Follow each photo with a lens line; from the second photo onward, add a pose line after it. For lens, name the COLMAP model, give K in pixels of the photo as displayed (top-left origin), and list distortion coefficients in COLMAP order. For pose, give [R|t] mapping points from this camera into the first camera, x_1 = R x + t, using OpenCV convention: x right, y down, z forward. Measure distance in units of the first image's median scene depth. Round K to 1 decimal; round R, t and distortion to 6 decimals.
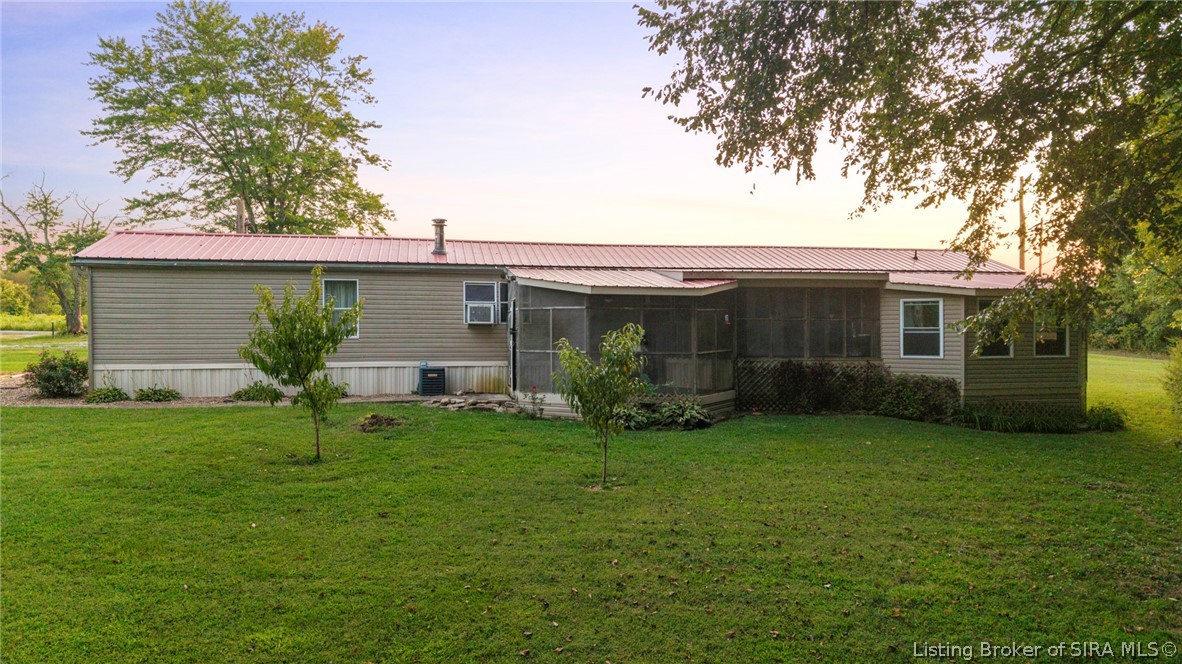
lens RADIAL K [[752.5, 0, 592.2], [0, 752.5, 363.5], [0, 0, 1]] dist [0.053322, -0.003728]
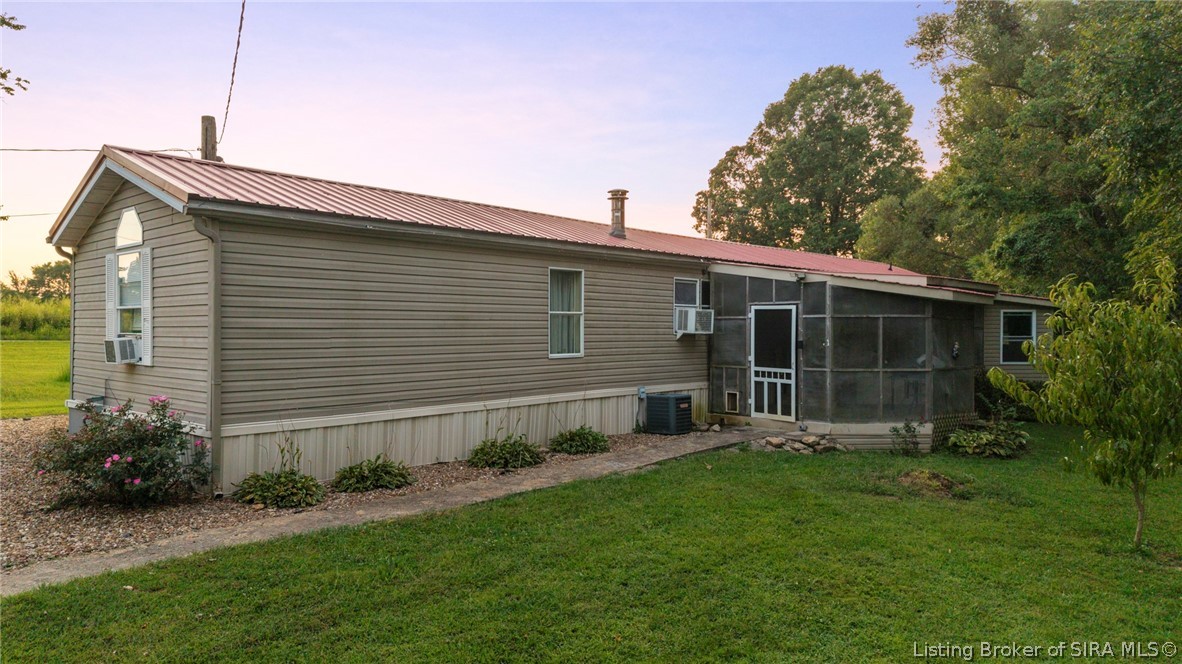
lens RADIAL K [[752.5, 0, 592.2], [0, 752.5, 363.5], [0, 0, 1]] dist [0.053322, -0.003728]
pose [[0.814584, -0.025838, 0.579470, -0.696176], [0.023952, 0.999654, 0.010903, -0.034629], [-0.579551, 0.004998, 0.814921, 0.458000]]
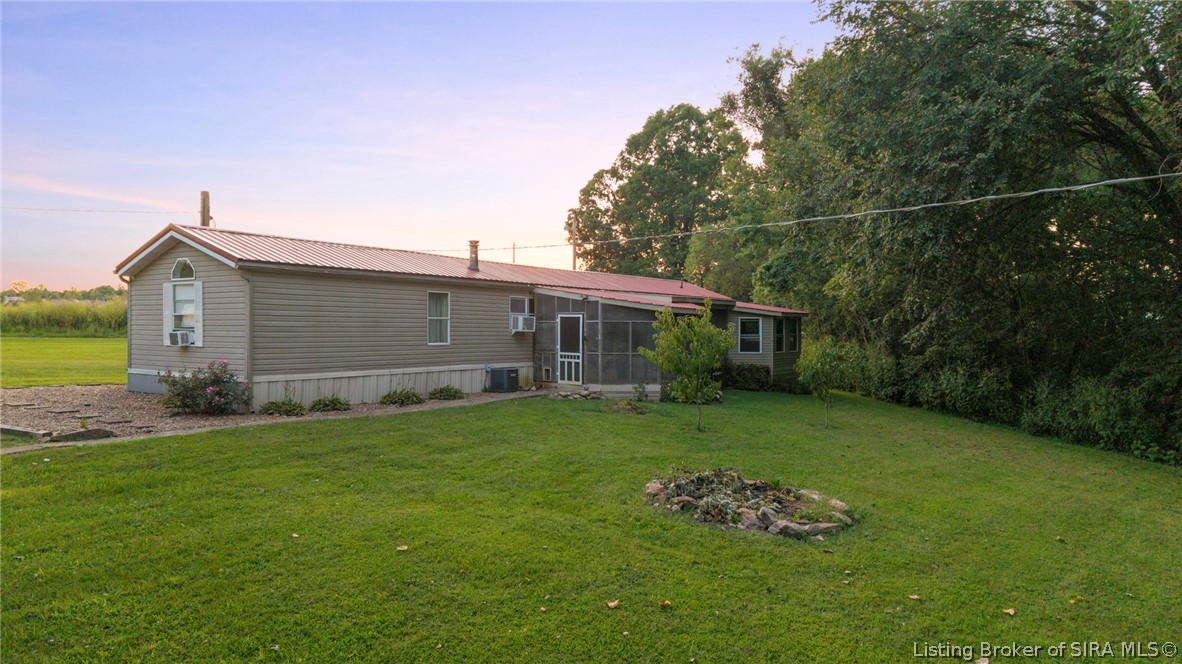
lens RADIAL K [[752.5, 0, 592.2], [0, 752.5, 363.5], [0, 0, 1]] dist [0.053322, -0.003728]
pose [[0.722796, -0.027066, 0.690532, -0.933458], [0.024562, 0.999608, 0.013471, -0.015495], [-0.690625, 0.007224, 0.723177, 0.054566]]
